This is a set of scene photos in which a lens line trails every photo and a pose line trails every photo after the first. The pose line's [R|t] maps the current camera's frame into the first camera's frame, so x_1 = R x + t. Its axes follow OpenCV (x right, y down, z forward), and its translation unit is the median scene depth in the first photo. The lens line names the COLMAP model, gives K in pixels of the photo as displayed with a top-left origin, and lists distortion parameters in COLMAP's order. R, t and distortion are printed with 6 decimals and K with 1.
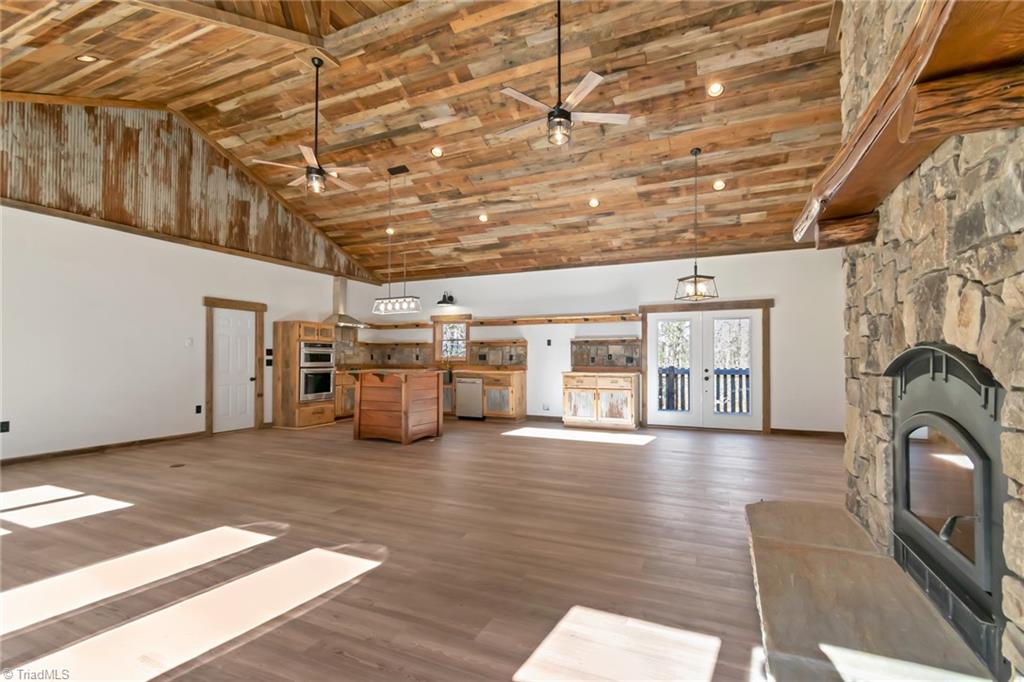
lens RADIAL K [[475.3, 0, 511.6], [0, 475.3, 355.3], [0, 0, 1]] dist [0.003010, 0.000341]
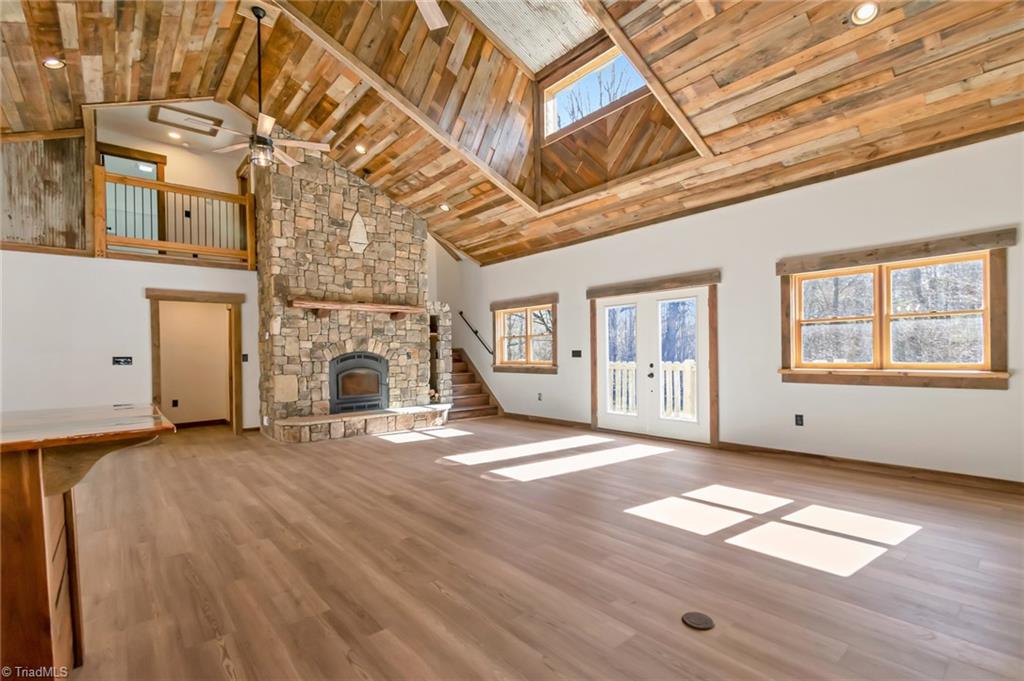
lens RADIAL K [[450.2, 0, 516.1], [0, 450.2, 347.4], [0, 0, 1]] dist [0.001419, 0.000200]
pose [[-0.912952, 0.017334, 0.407699, -0.499618], [0.014273, 0.999843, -0.010548, 0.000914], [-0.407817, -0.003811, -0.913056, 0.978198]]
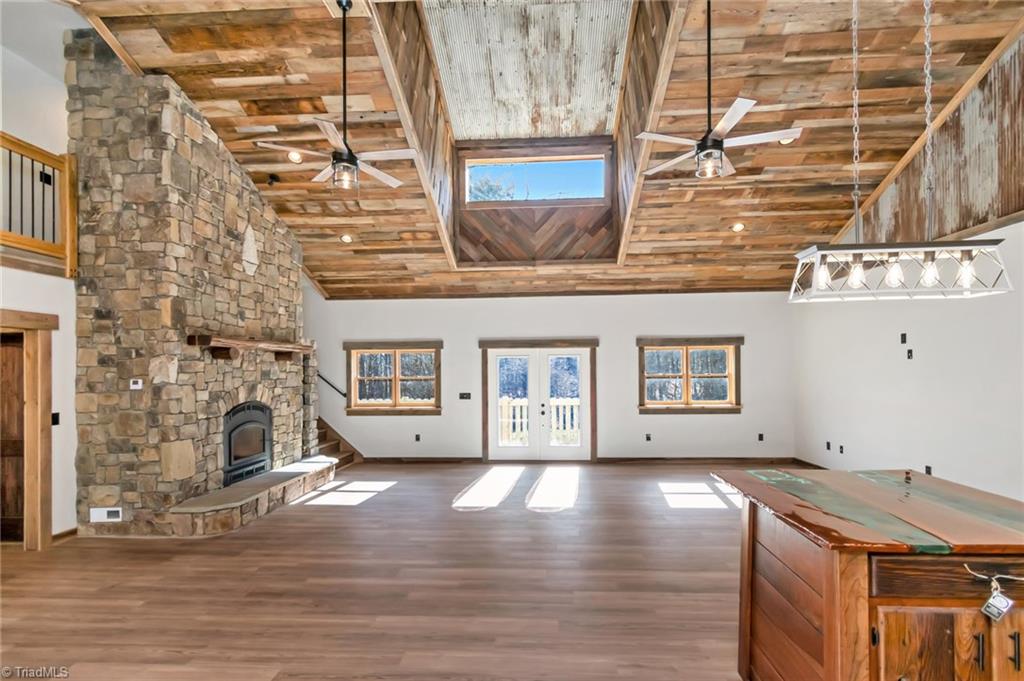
lens RADIAL K [[446.2, 0, 514.2], [0, 446.2, 364.7], [0, 0, 1]] dist [0.000726, 0.000099]
pose [[-0.939509, 0.002965, -0.342512, 0.048791], [0.010829, 0.999720, -0.021049, -0.046439], [0.342354, -0.023485, -0.939278, 1.089451]]
